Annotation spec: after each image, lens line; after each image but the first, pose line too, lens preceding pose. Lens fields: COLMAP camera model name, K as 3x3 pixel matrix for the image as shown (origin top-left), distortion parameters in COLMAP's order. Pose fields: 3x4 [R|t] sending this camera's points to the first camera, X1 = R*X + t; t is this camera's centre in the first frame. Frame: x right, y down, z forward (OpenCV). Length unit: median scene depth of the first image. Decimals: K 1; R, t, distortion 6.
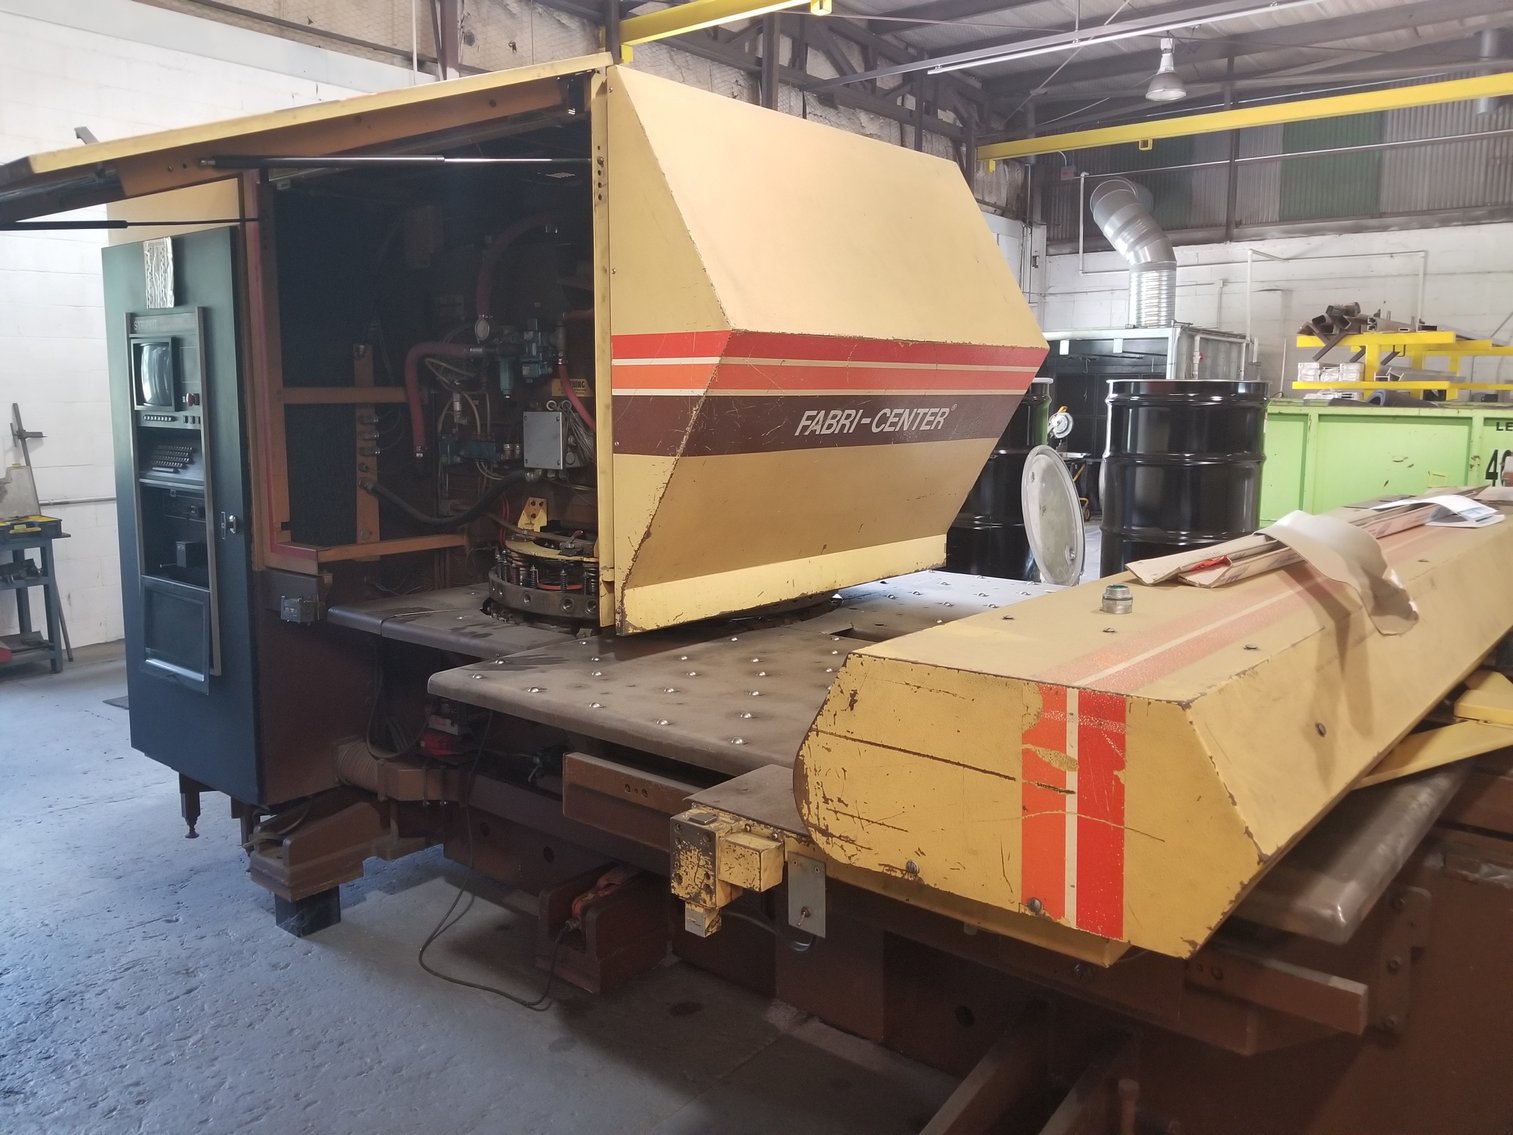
lens RADIAL K [[1202.9, 0, 733.0], [0, 1202.9, 495.9], [0, 0, 1]] dist [0.042707, -0.065864]
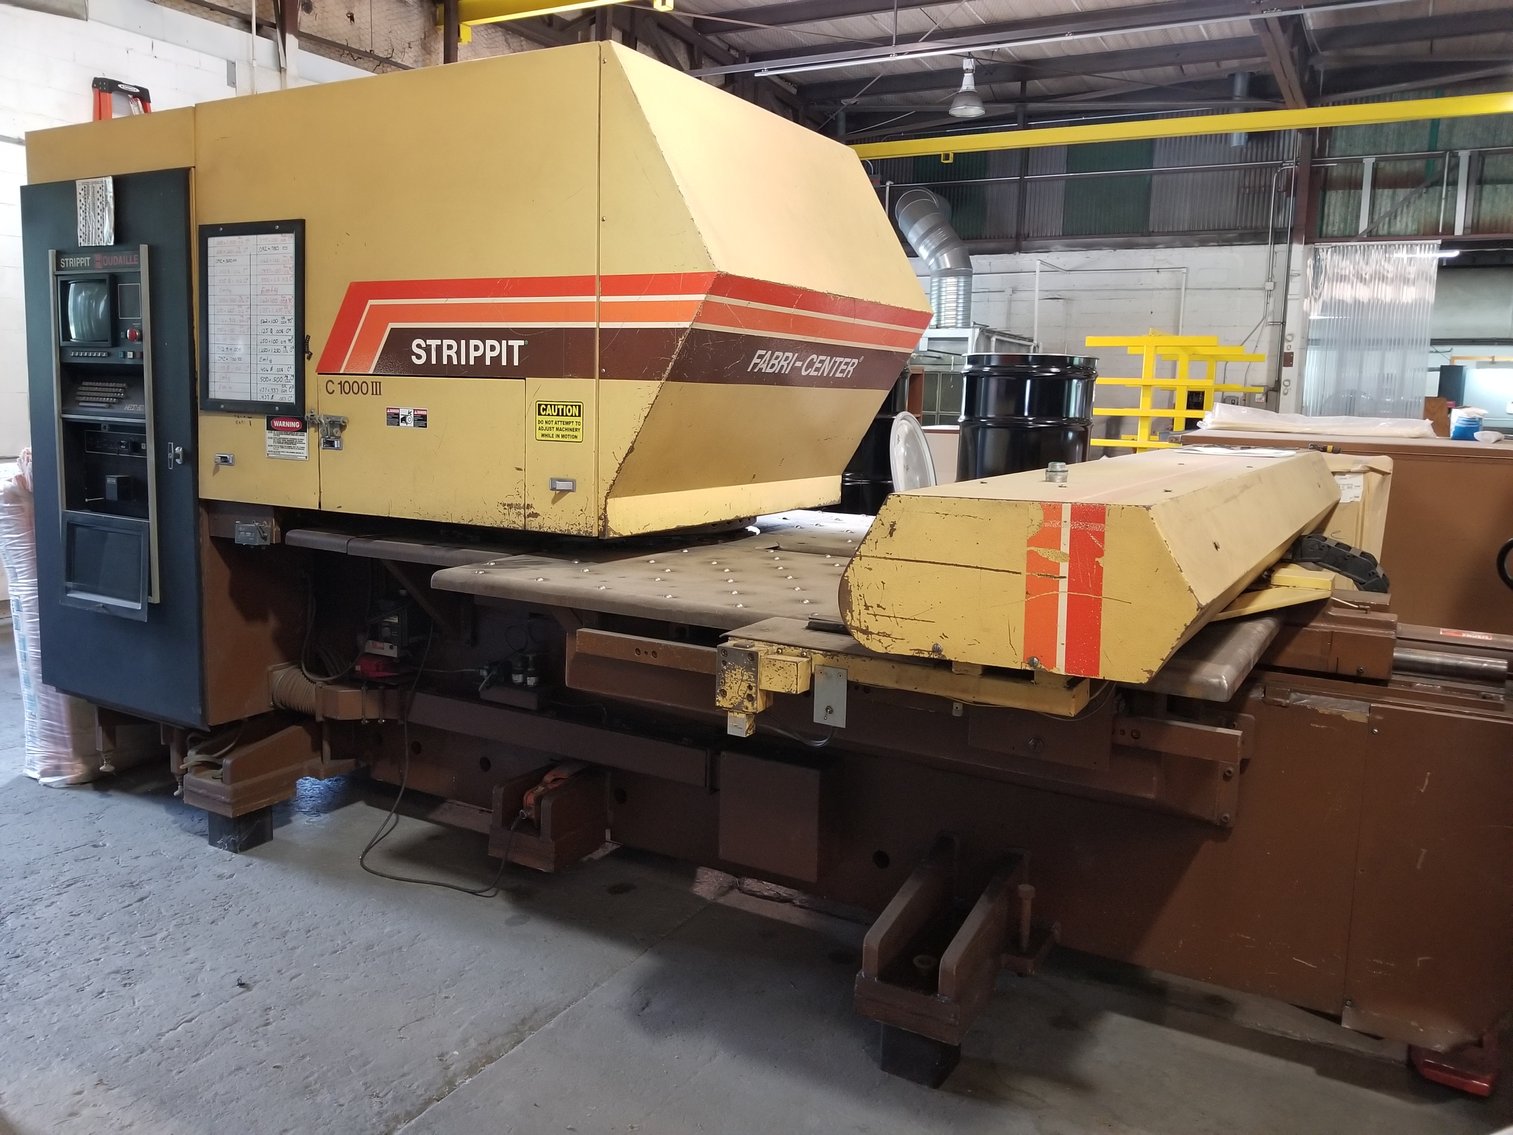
lens RADIAL K [[1202.9, 0, 747.5], [0, 1202.9, 502.9], [0, 0, 1]] dist [0.042707, -0.065864]
pose [[0.983694, 0.007674, 0.179684, -0.126577], [-0.008886, 0.999943, 0.005945, 0.056995], [-0.179628, -0.007445, 0.983706, -0.120589]]
